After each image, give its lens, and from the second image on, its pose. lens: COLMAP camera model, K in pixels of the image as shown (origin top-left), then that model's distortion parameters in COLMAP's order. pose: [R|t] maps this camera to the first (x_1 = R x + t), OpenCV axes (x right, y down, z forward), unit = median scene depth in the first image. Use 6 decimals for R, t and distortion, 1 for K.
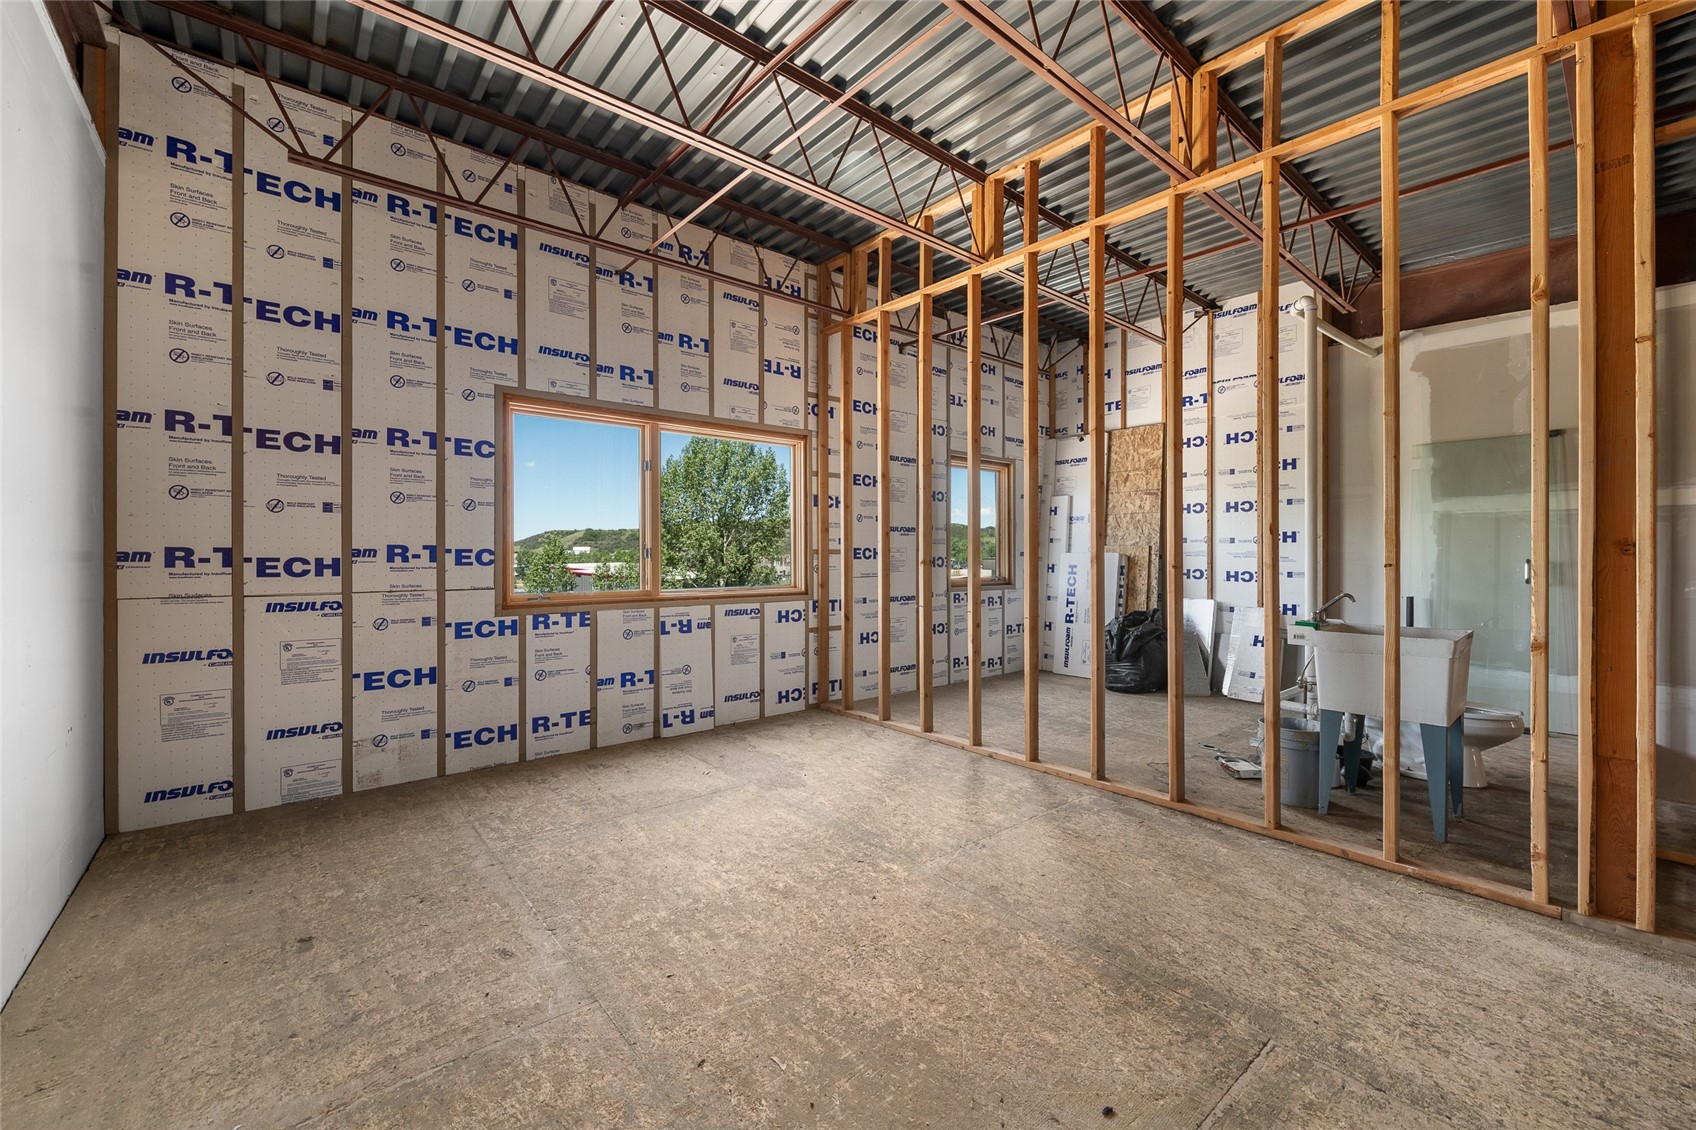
lens RADIAL K [[677.8, 0, 848.2], [0, 677.8, 557.8], [0, 0, 1]] dist [0.001693, -0.002881]
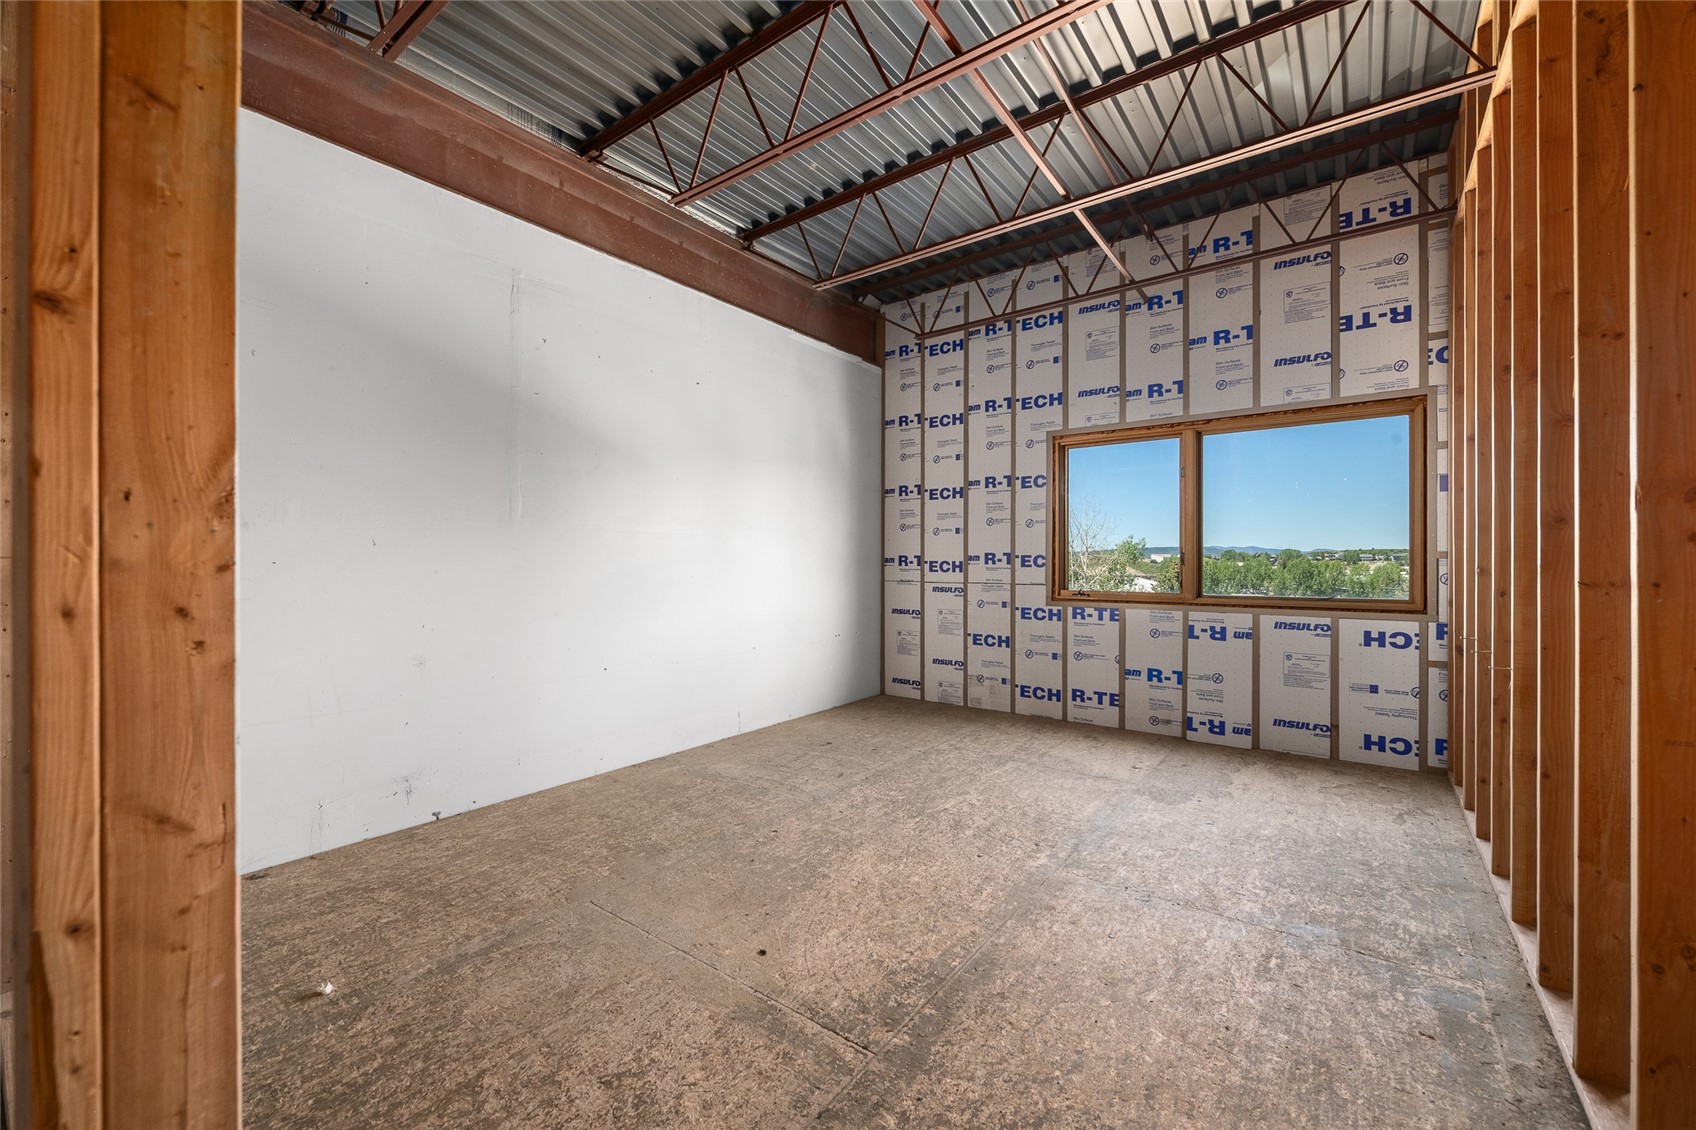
lens RADIAL K [[677.8, 0, 857.5], [0, 677.8, 560.9], [0, 0, 1]] dist [0.001693, -0.002881]
pose [[0.230471, 0.001297, -0.973078, 0.686581], [-0.004521, 0.999990, 0.000262, 0.000097], [0.973069, 0.004339, 0.230475, 0.327831]]
